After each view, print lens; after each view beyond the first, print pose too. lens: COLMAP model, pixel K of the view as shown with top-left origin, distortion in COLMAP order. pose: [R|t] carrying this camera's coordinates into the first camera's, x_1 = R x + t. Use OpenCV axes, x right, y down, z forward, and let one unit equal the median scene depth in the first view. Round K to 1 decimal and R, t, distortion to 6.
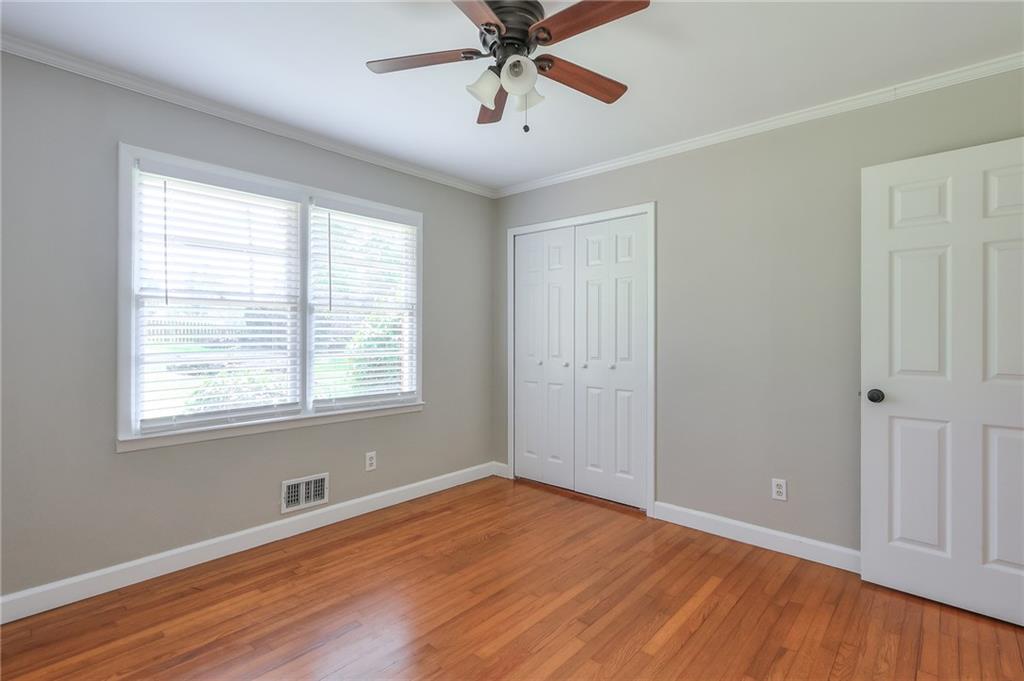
lens RADIAL K [[480.9, 0, 519.5], [0, 480.9, 333.5], [0, 0, 1]] dist [0.036935, -0.000435]
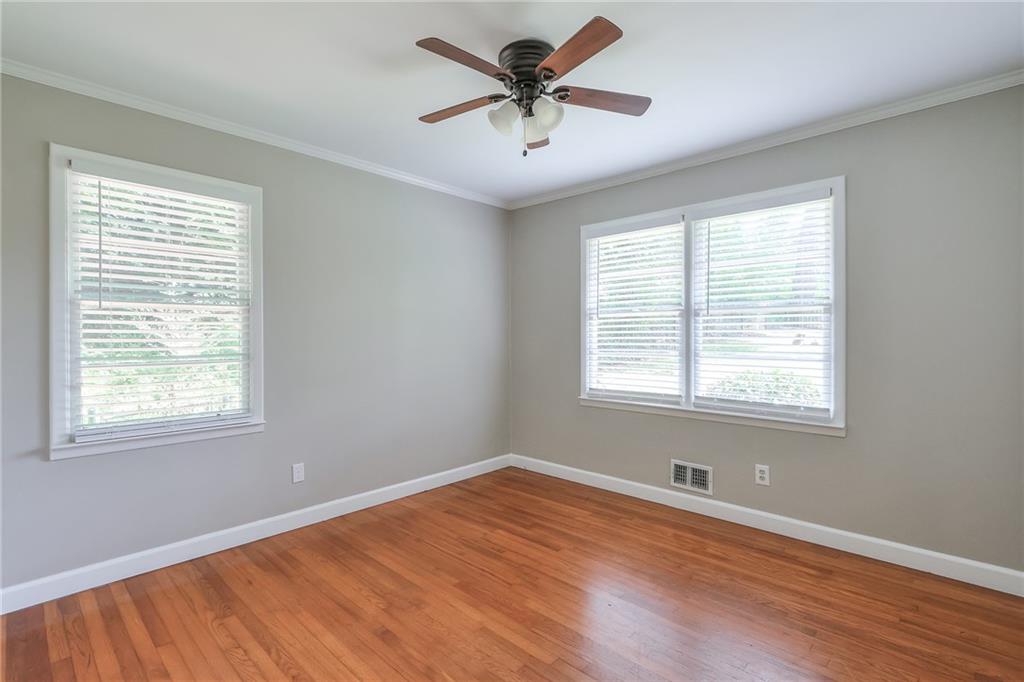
lens RADIAL K [[480.9, 0, 517.8], [0, 480.9, 337.4], [0, 0, 1]] dist [0.036935, -0.000435]
pose [[0.011662, 0.000513, -0.999932, 0.691844], [0.000697, 1.000000, 0.000521, 0.003358], [0.999932, -0.000703, 0.011662, 0.598020]]
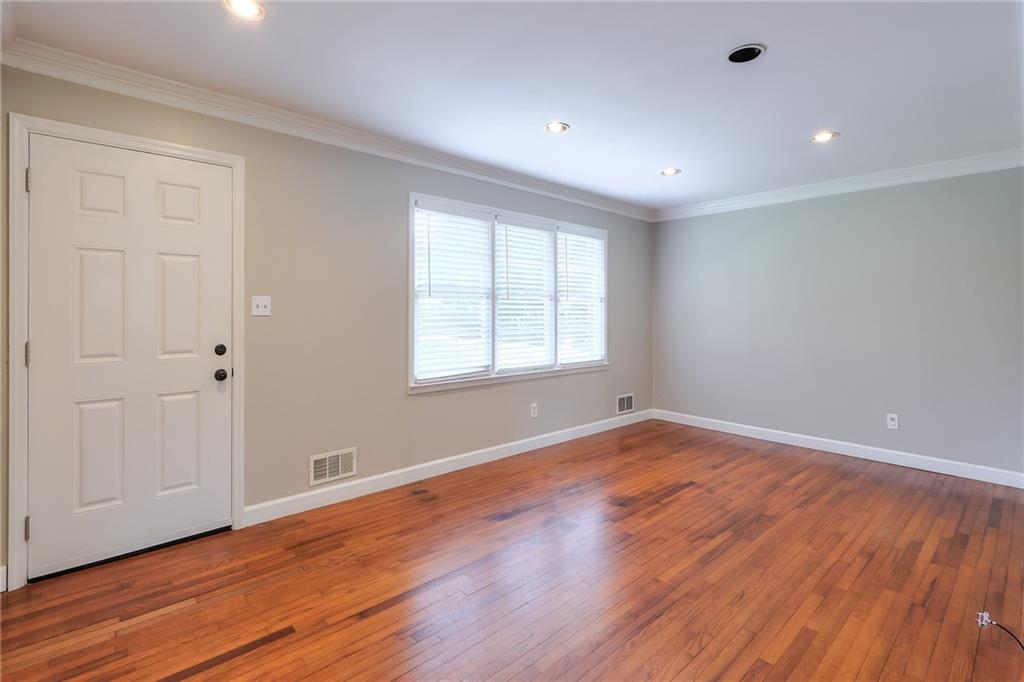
lens RADIAL K [[480.9, 0, 484.7], [0, 480.9, 319.8], [0, 0, 1]] dist [0.036935, -0.000435]
pose [[0.995495, -0.006757, -0.094572, -0.358122], [0.007914, 0.999898, 0.011858, -0.004241], [0.094482, -0.012553, 0.995447, -0.380365]]
